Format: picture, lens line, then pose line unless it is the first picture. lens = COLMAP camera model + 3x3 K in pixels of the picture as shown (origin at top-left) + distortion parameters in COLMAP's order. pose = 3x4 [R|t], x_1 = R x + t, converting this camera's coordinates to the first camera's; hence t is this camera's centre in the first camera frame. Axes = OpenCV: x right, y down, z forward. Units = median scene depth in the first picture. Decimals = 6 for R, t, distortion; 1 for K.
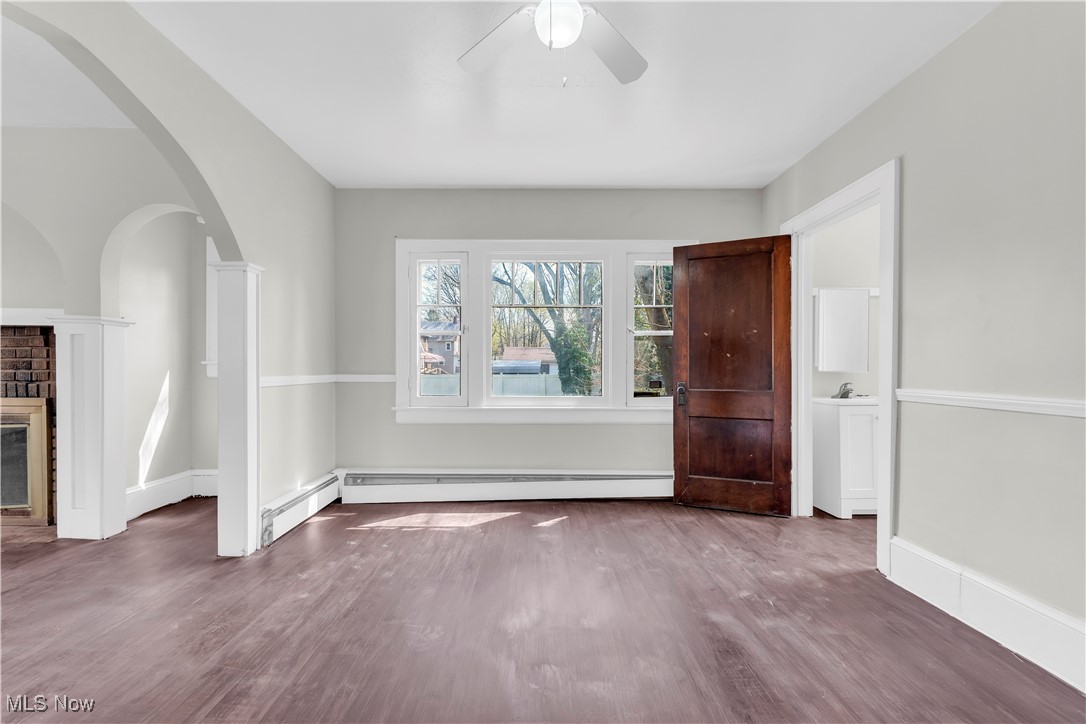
lens RADIAL K [[439.8, 0, 535.2], [0, 439.8, 368.3], [0, 0, 1]] dist [0.001302, 0.000125]
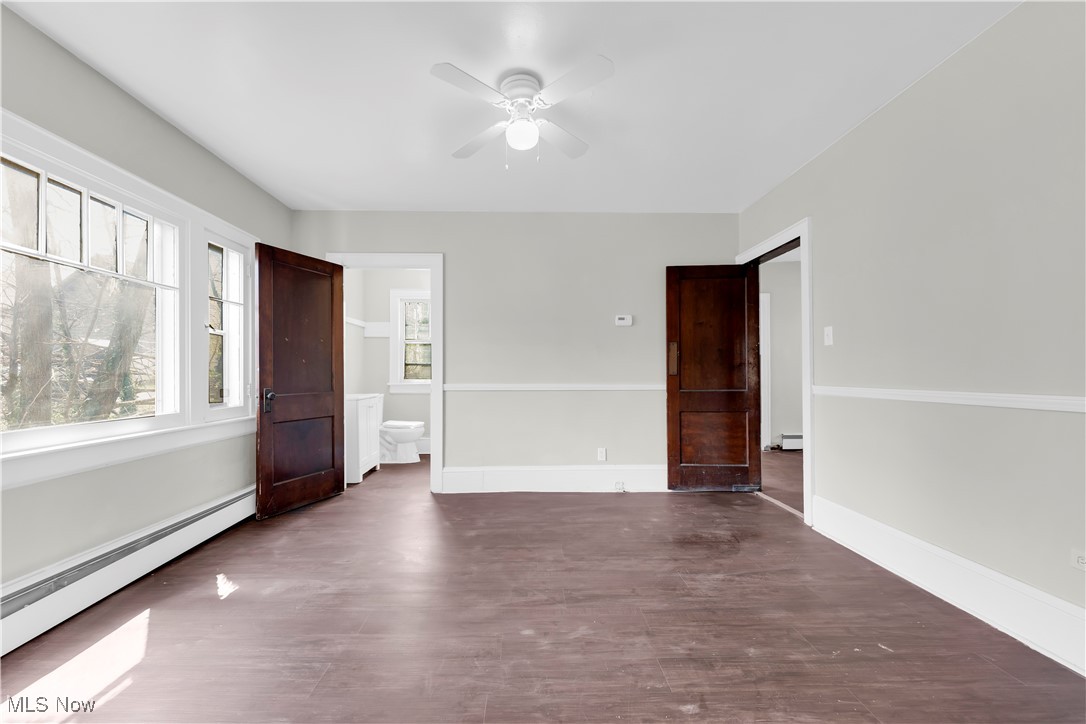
lens RADIAL K [[439.8, 0, 535.2], [0, 439.8, 368.3], [0, 0, 1]] dist [0.001302, 0.000125]
pose [[-0.029160, 0.007520, 0.999546, -0.692201], [0.001722, 0.999971, -0.007473, -0.003021], [-0.999573, 0.001503, -0.029172, 0.496369]]
